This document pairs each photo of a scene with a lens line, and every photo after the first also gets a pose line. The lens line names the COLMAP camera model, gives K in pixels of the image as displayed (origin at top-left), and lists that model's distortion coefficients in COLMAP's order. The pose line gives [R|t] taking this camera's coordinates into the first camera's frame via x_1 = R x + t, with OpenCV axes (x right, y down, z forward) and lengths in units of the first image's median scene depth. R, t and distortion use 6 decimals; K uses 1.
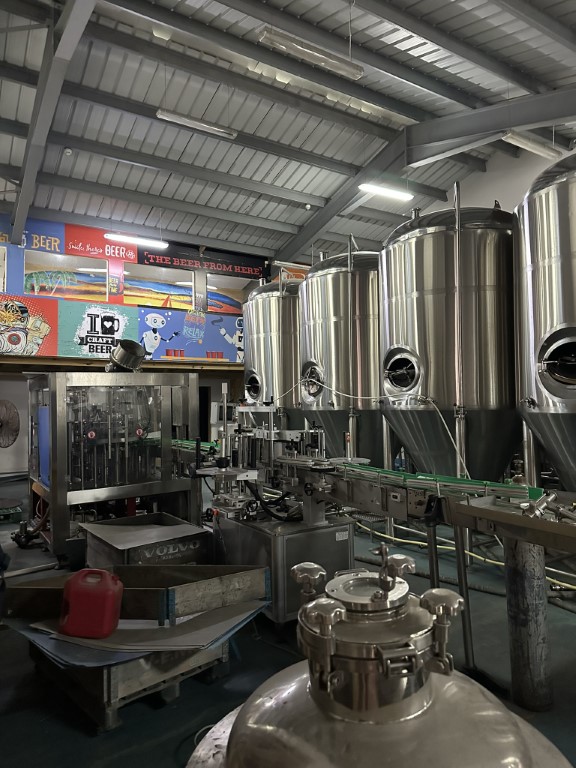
lens RADIAL K [[573.9, 0, 288.0], [0, 573.9, 384.0], [0, 0, 1]] dist [0.072607, -0.004635]
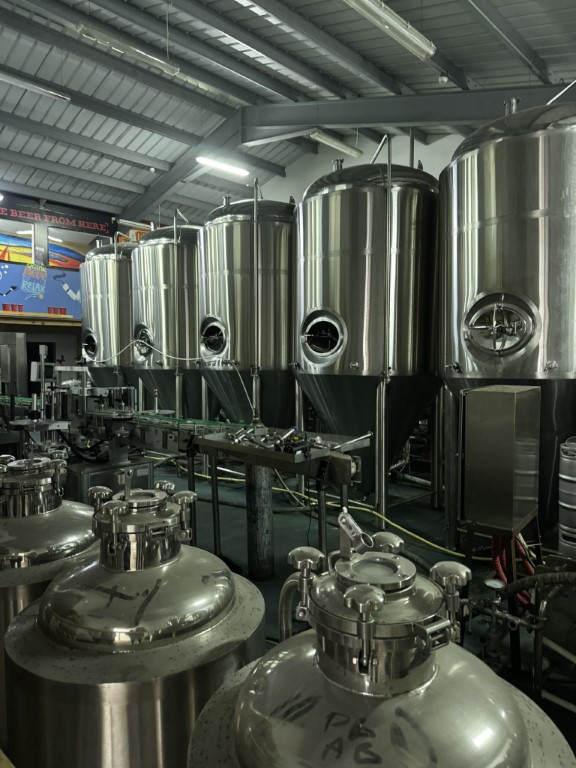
lens RADIAL K [[576.8, 0, 289.5], [0, 576.8, 370.0], [0, 0, 1]] dist [0.191403, -0.362740]
pose [[0.974028, 0.009048, 0.226246, 0.060851], [-0.020552, 0.998610, 0.048544, -0.011977], [-0.225492, -0.051933, 0.972860, -0.144563]]
